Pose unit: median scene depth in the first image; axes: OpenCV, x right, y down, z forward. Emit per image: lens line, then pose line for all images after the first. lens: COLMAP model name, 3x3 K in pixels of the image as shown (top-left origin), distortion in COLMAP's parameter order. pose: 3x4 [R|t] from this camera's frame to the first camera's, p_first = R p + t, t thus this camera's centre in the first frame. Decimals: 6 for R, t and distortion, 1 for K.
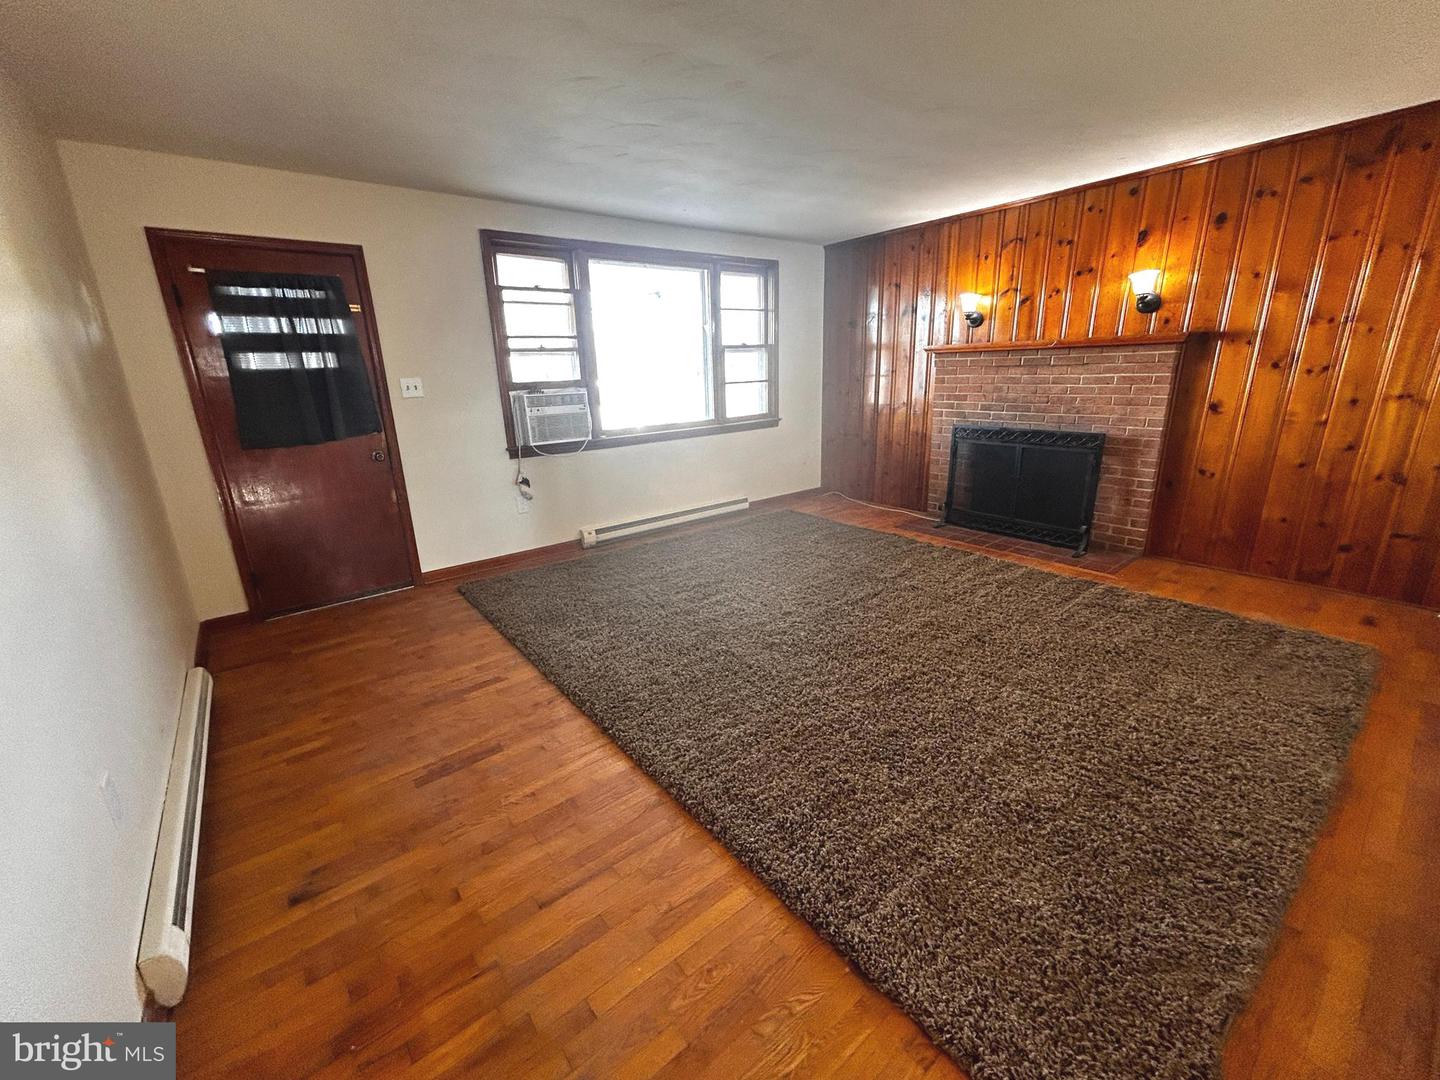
lens RADIAL K [[587.6, 0, 715.4], [0, 587.6, 538.7], [0, 0, 1]] dist [0.002550, 0.000618]
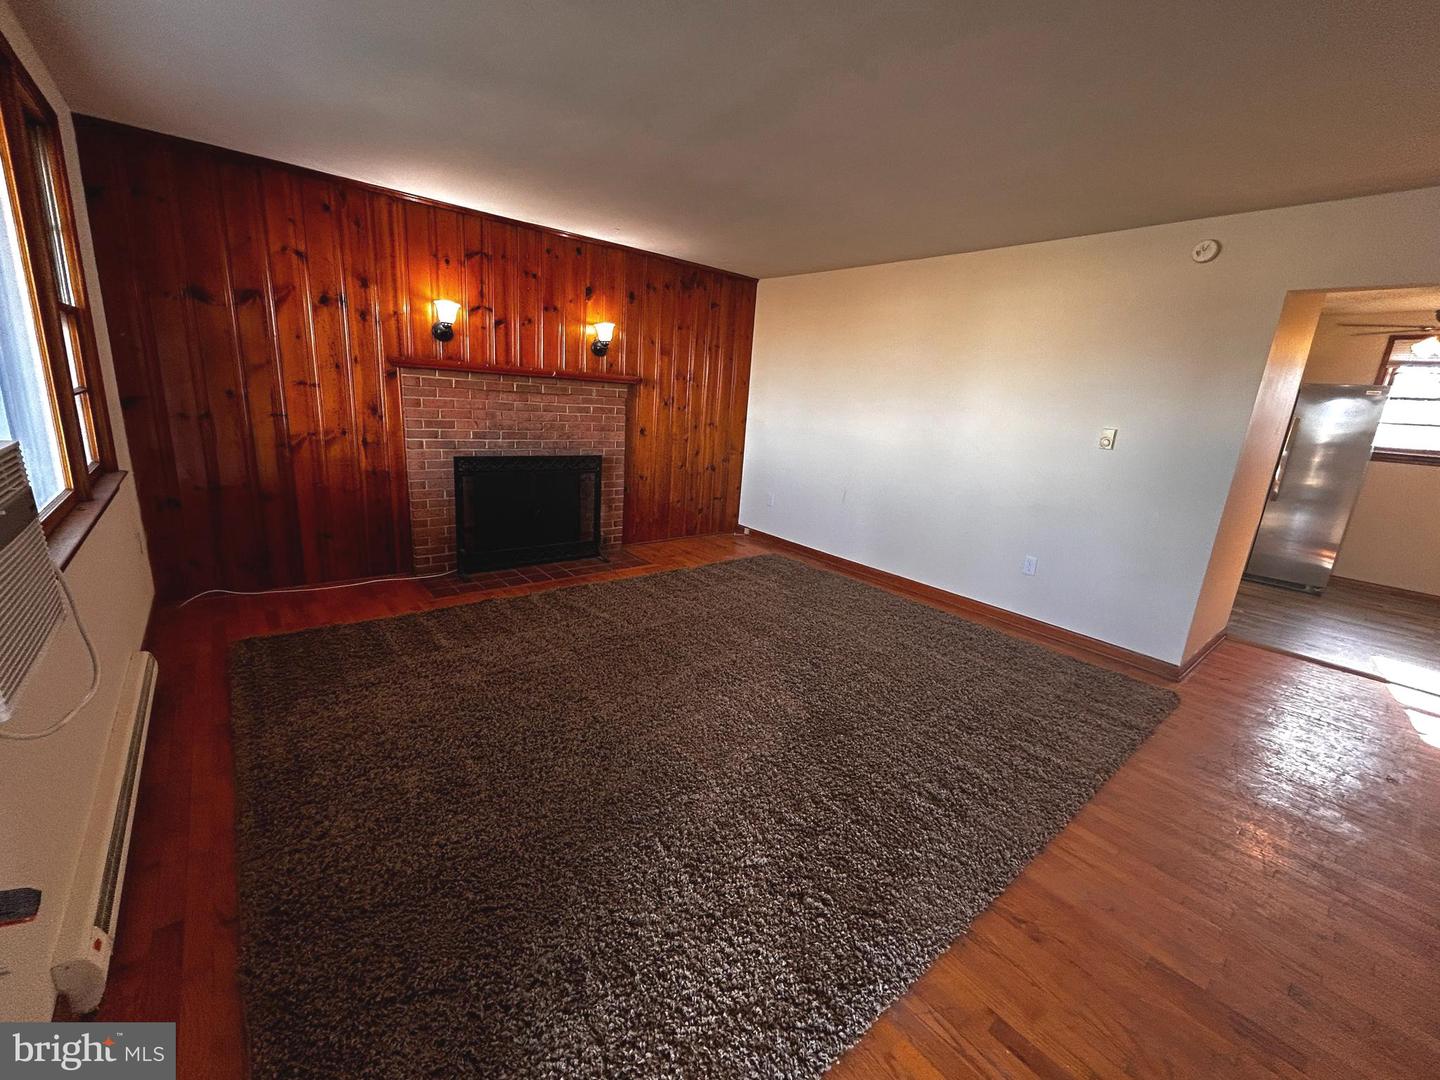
lens RADIAL K [[587.6, 0, 715.4], [0, 587.6, 538.7], [0, 0, 1]] dist [0.002550, 0.000618]
pose [[-0.024175, -0.208994, 0.977618, -0.521581], [0.219317, 0.952973, 0.209149, -0.211476], [-0.975354, 0.219465, 0.022797, 0.774633]]
